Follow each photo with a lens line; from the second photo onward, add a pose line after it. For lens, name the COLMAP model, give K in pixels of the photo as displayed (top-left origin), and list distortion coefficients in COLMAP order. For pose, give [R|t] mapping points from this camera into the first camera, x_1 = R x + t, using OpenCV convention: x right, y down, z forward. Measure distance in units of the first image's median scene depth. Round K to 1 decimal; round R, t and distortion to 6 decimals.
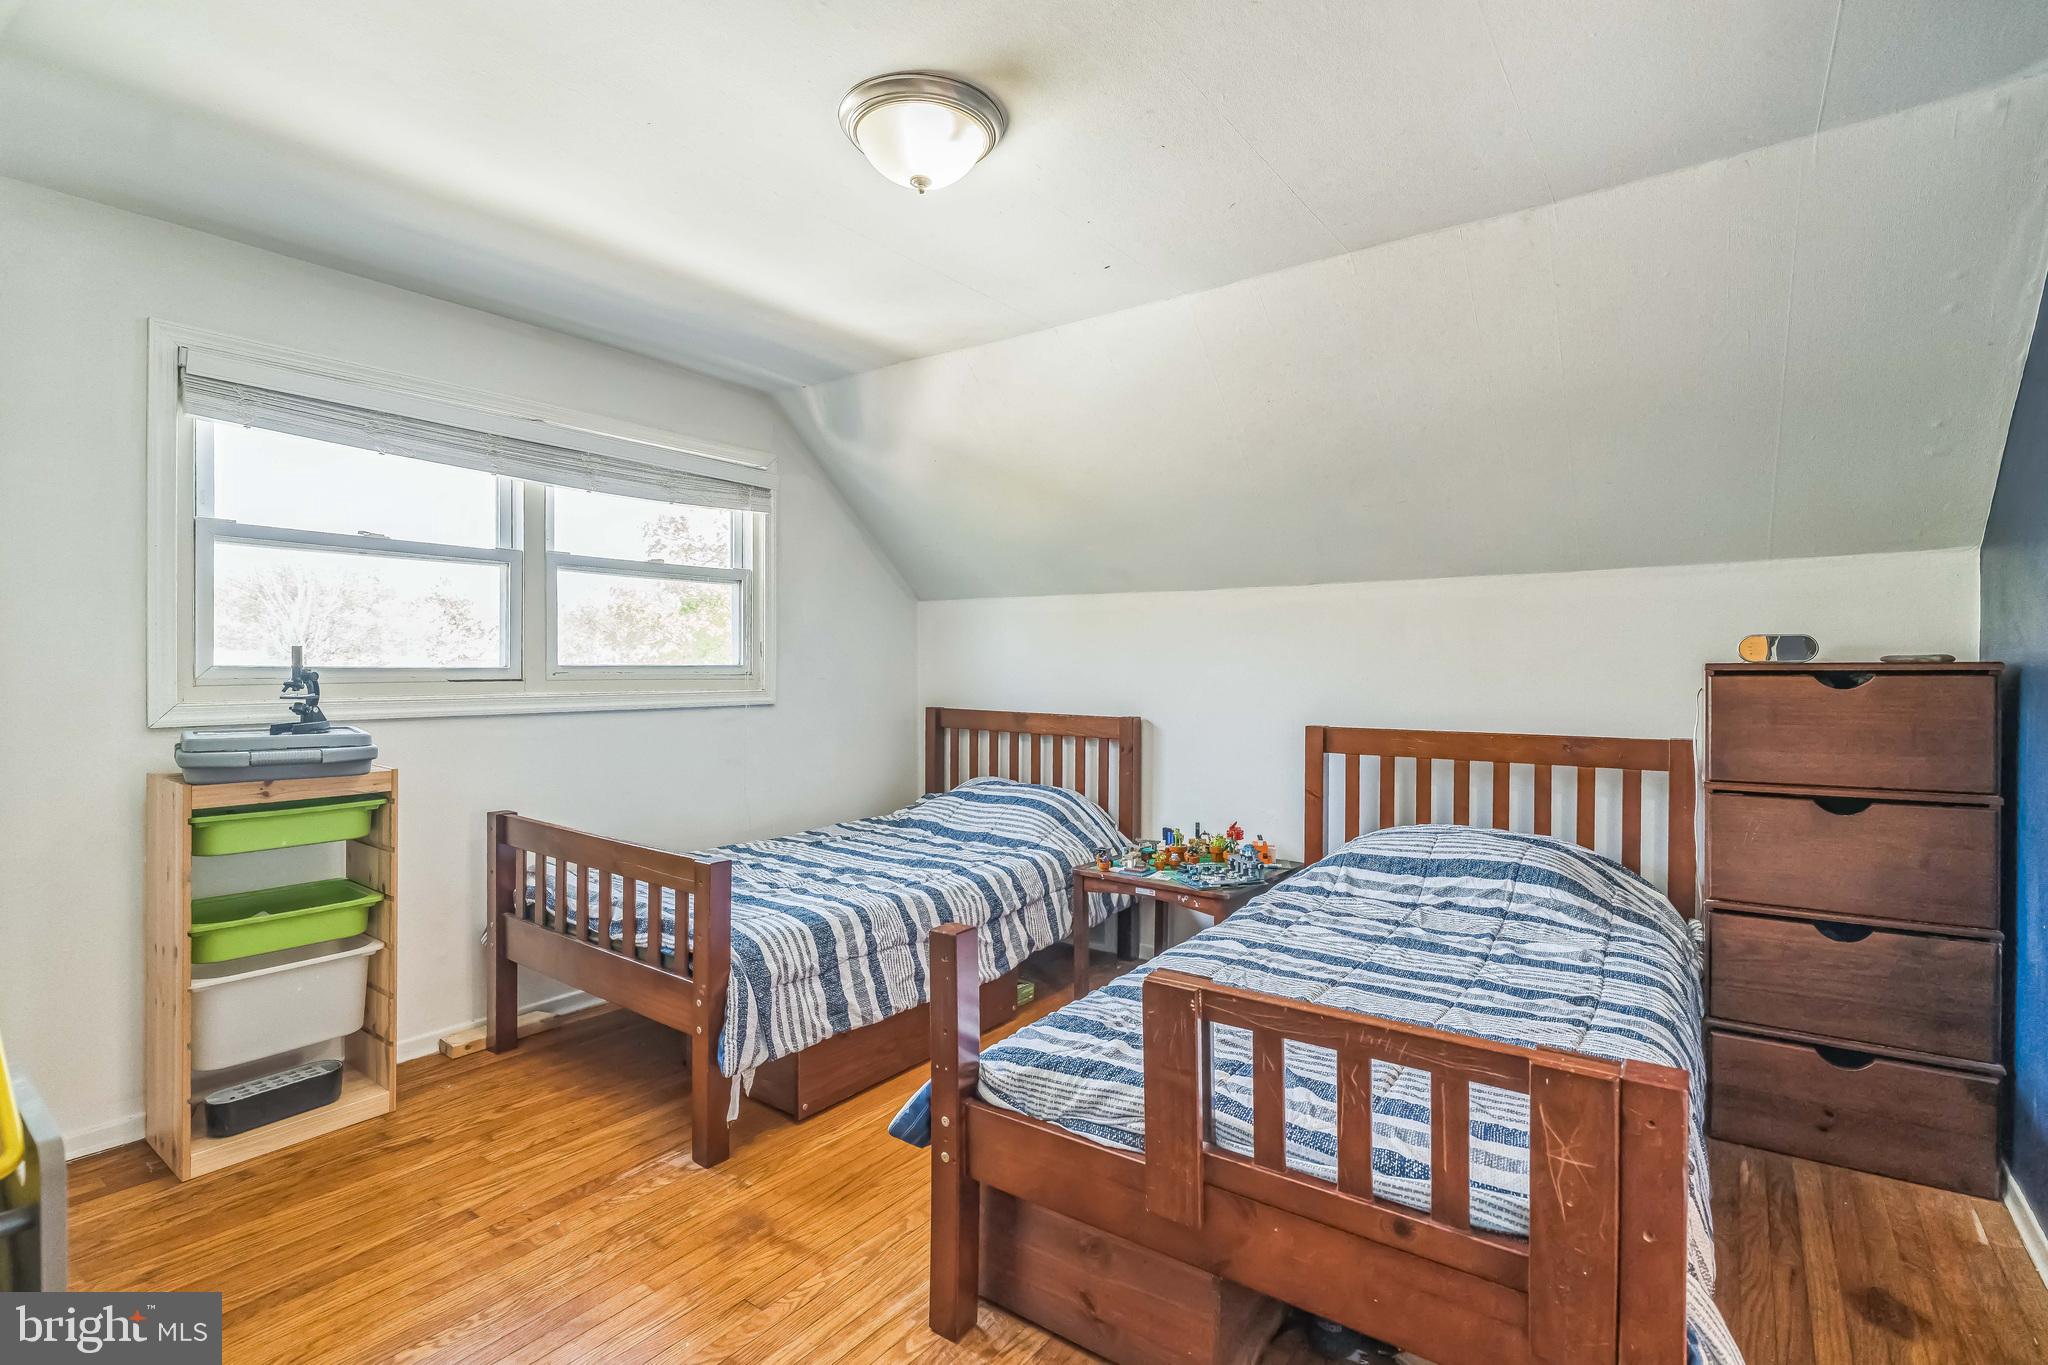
lens RADIAL K [[955.4, 0, 1011.8], [0, 955.4, 705.0], [0, 0, 1]] dist [-0.007703, 0.000681]
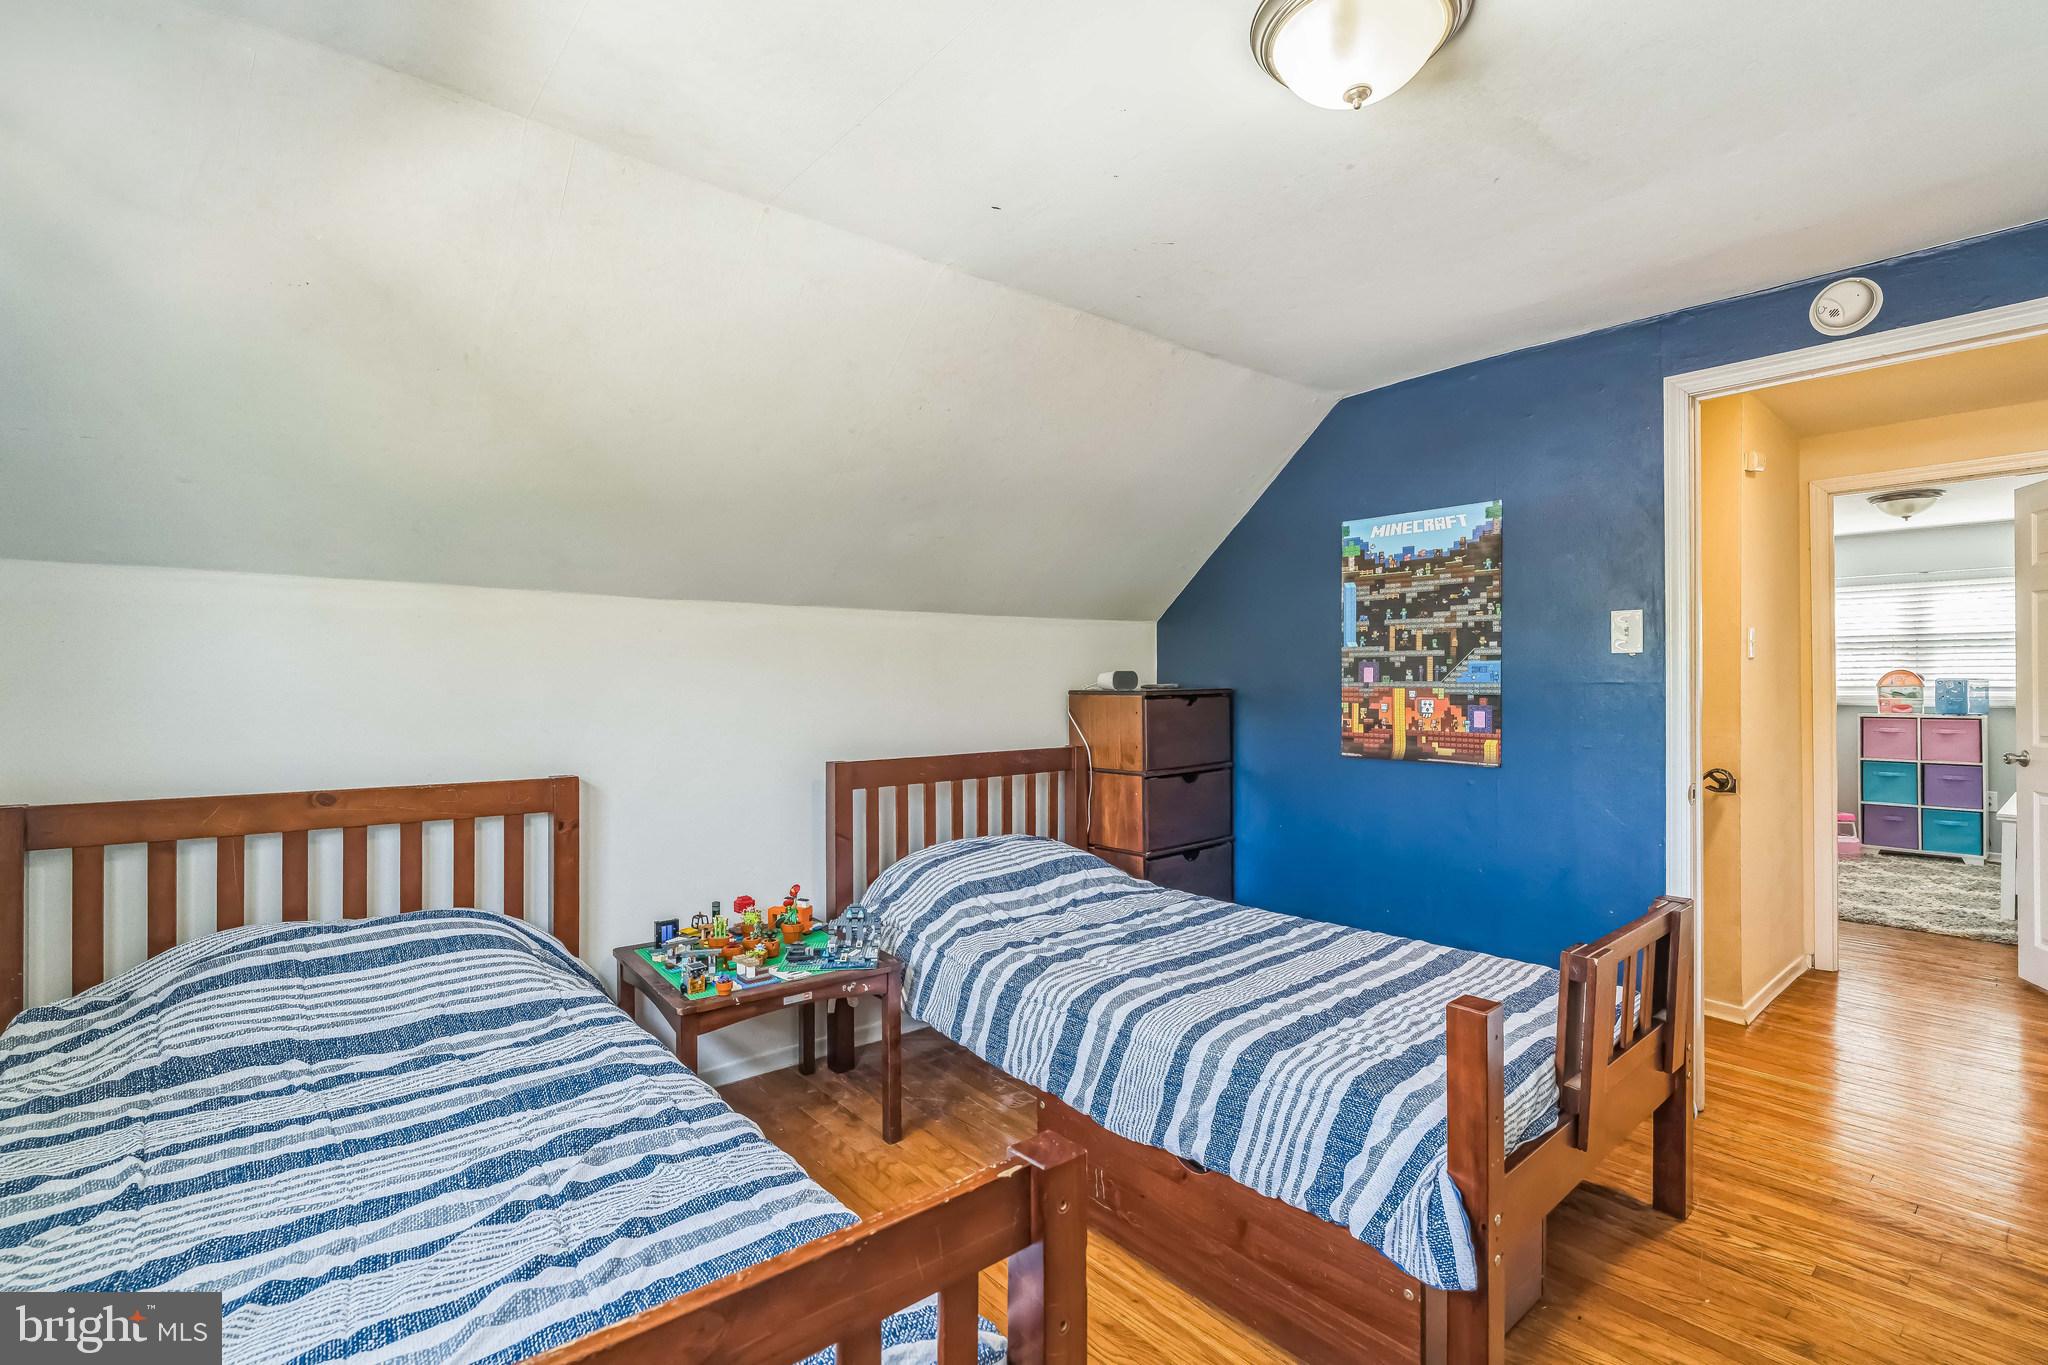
lens RADIAL K [[955.4, 0, 1011.8], [0, 955.4, 705.0], [0, 0, 1]] dist [-0.007703, 0.000681]
pose [[0.215246, -0.016618, 0.976418, -0.563534], [0.047419, 0.998854, 0.006546, -0.030376], [-0.975408, 0.044892, 0.215787, 0.696985]]
